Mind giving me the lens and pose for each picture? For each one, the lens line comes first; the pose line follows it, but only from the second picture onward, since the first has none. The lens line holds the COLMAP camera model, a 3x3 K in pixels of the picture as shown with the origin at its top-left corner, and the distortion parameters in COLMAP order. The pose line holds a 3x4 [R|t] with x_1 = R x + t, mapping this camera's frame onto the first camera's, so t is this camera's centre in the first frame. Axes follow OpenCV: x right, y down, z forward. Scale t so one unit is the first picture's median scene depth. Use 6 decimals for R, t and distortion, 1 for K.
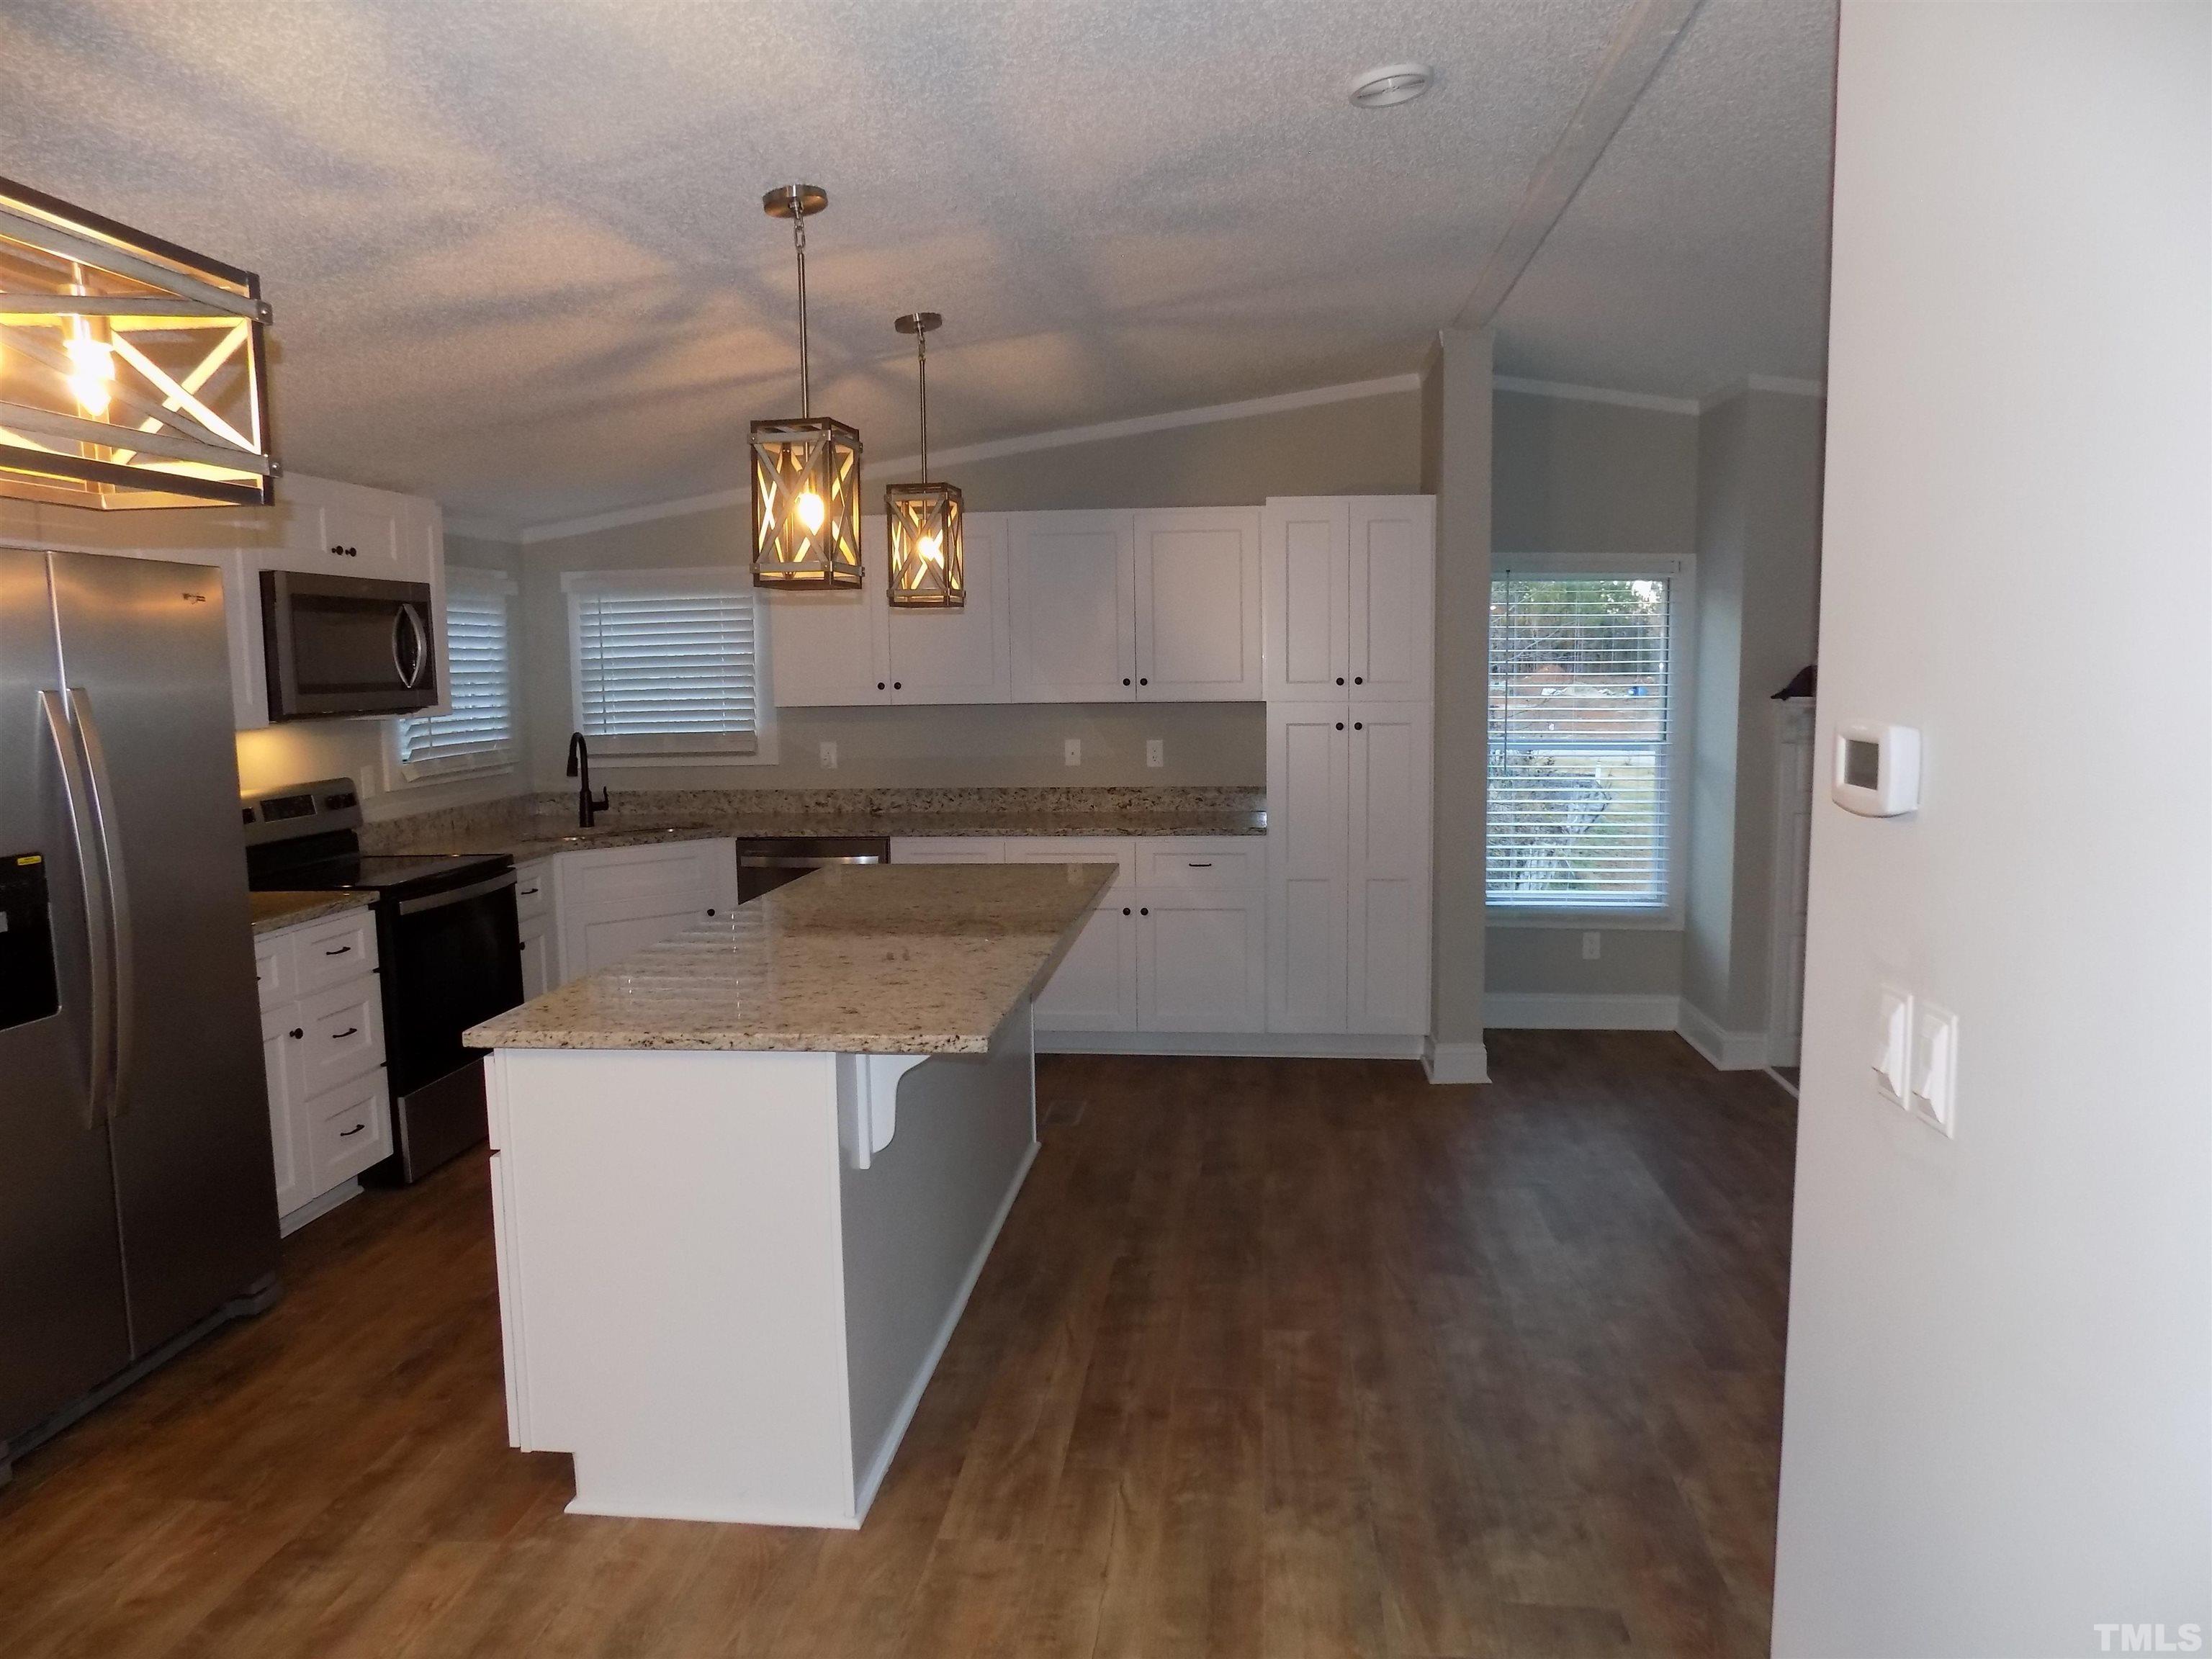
lens RADIAL K [[1474.6, 0, 1120.3], [0, 1474.6, 839.2], [0, 0, 1]] dist [-0.081849, 0.073793]
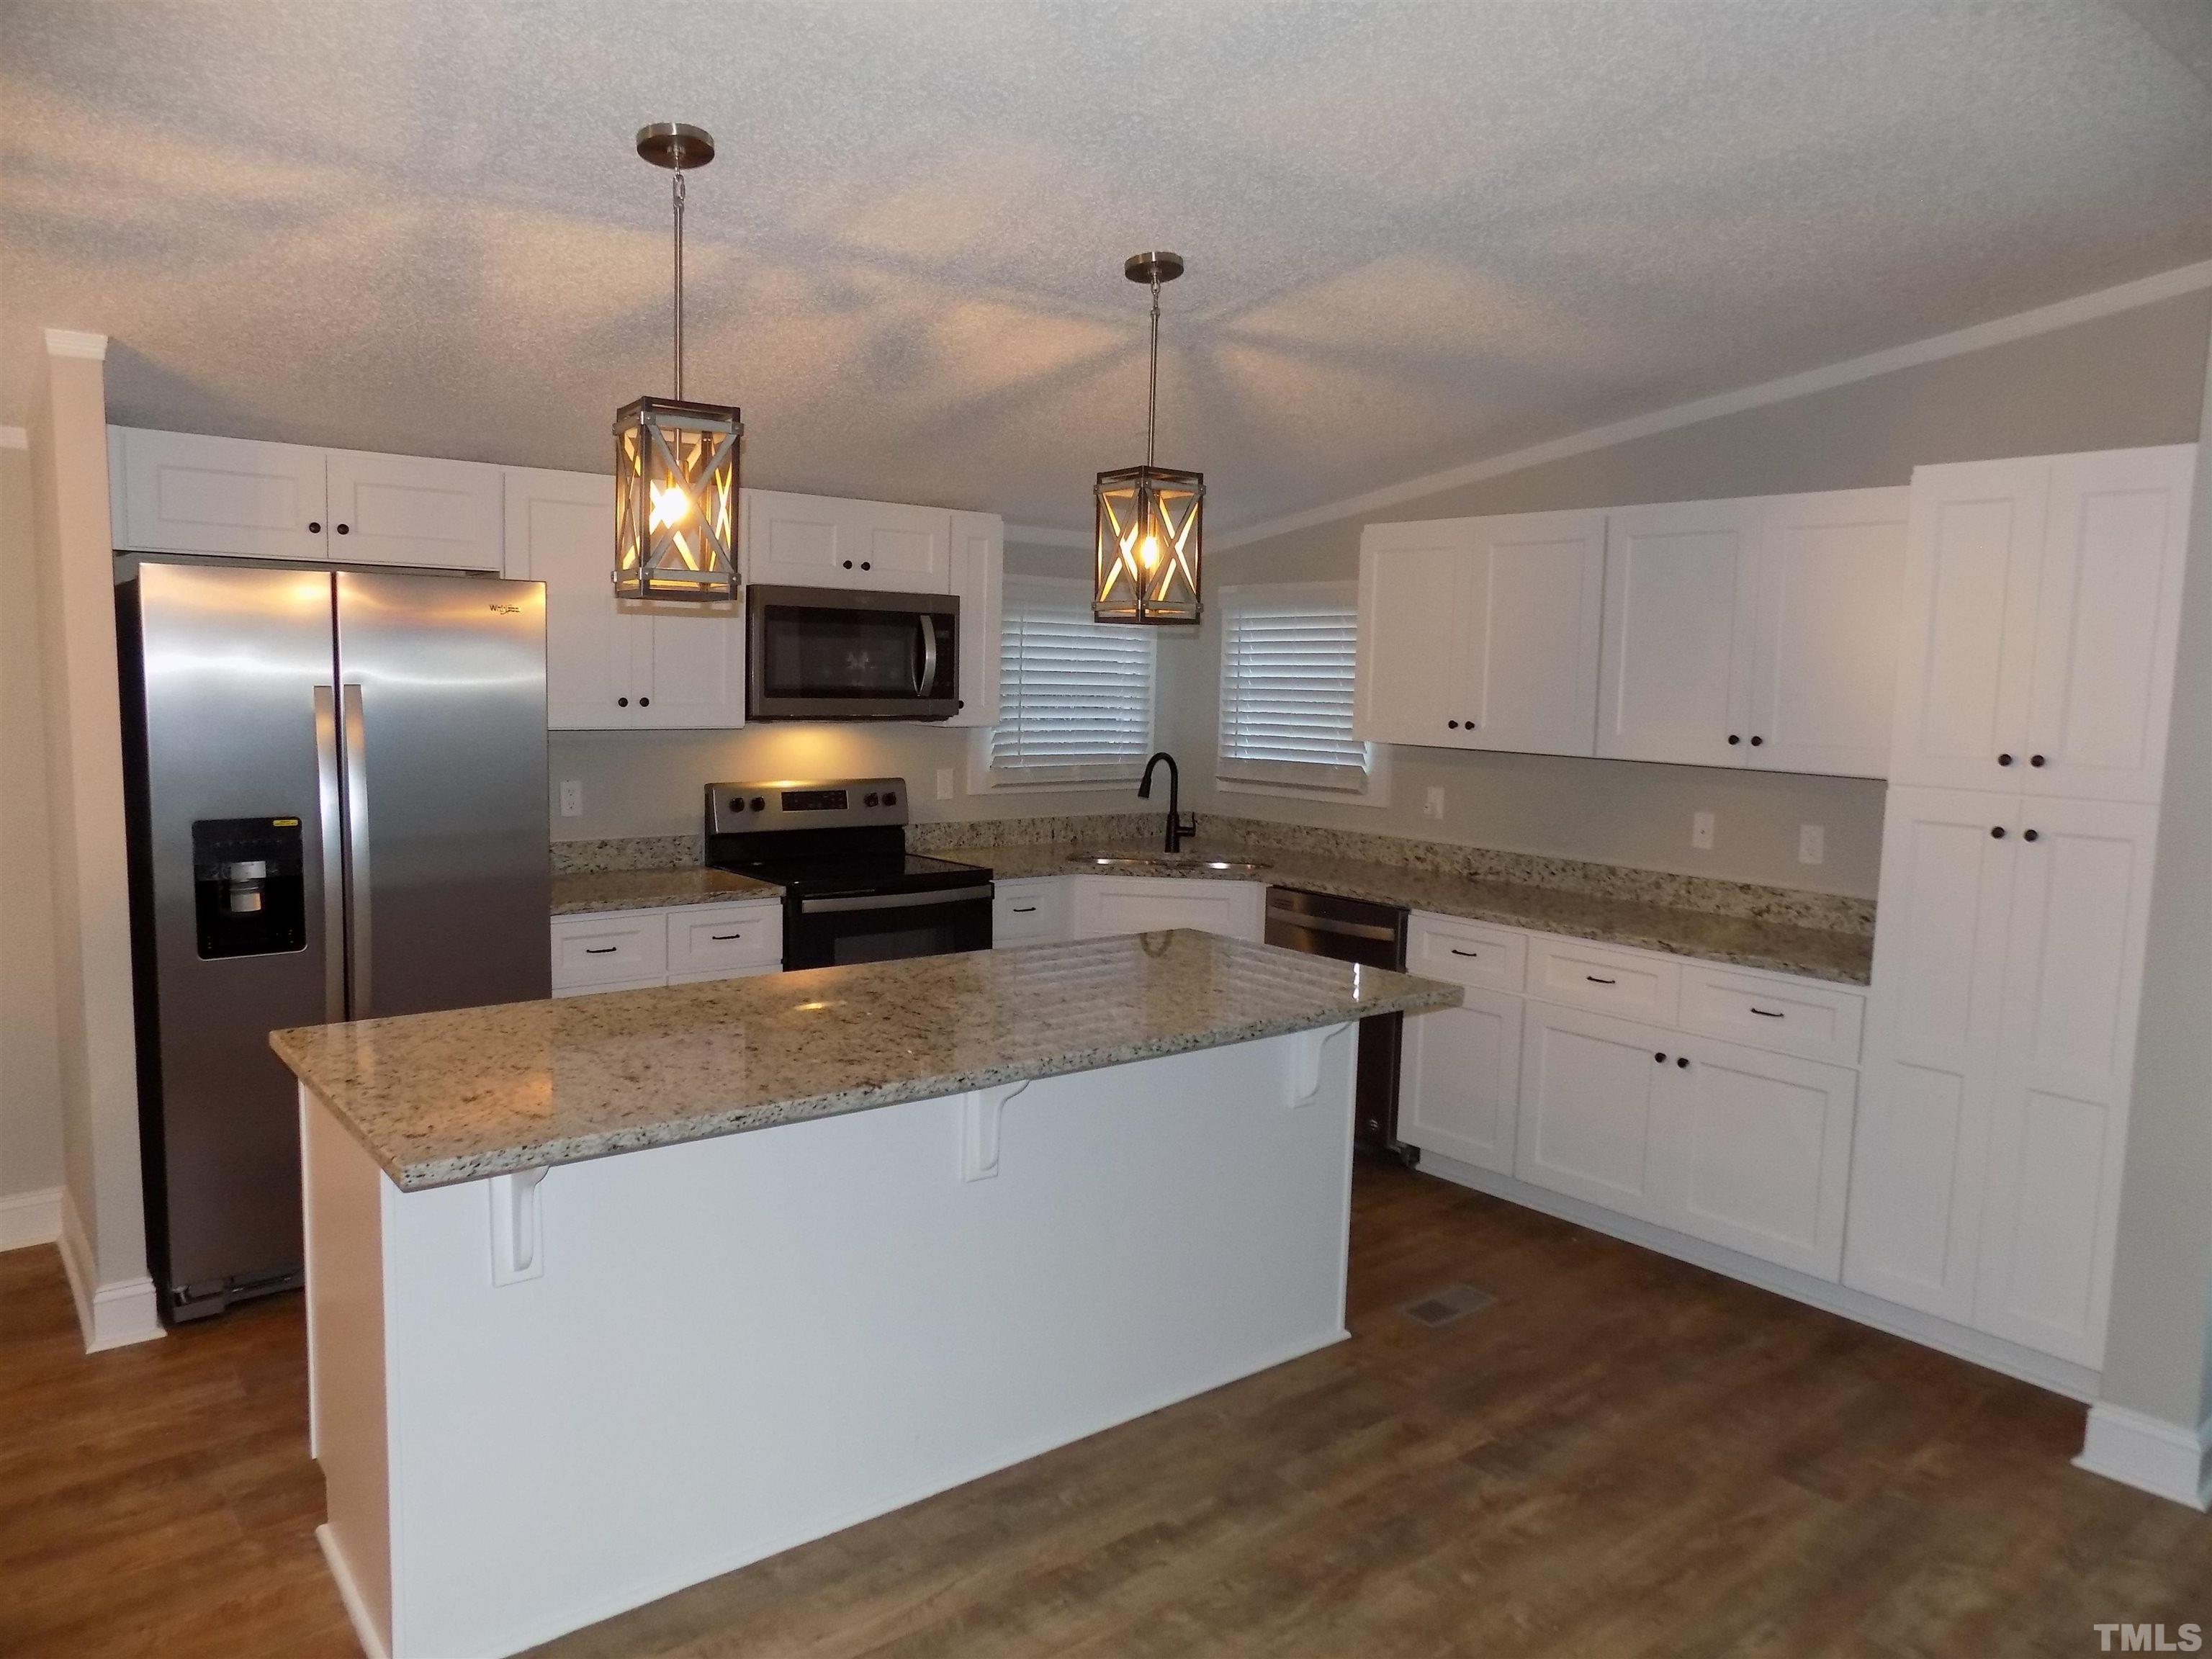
lens RADIAL K [[1492.9, 0, 1127.1], [0, 1492.9, 823.2], [0, 0, 1]] dist [-0.067318, 0.068691]
pose [[0.713438, 0.103220, -0.693074, 0.316391], [-0.123095, 0.992172, 0.021053, -0.048735], [0.689821, 0.070294, 0.720559, 0.305193]]
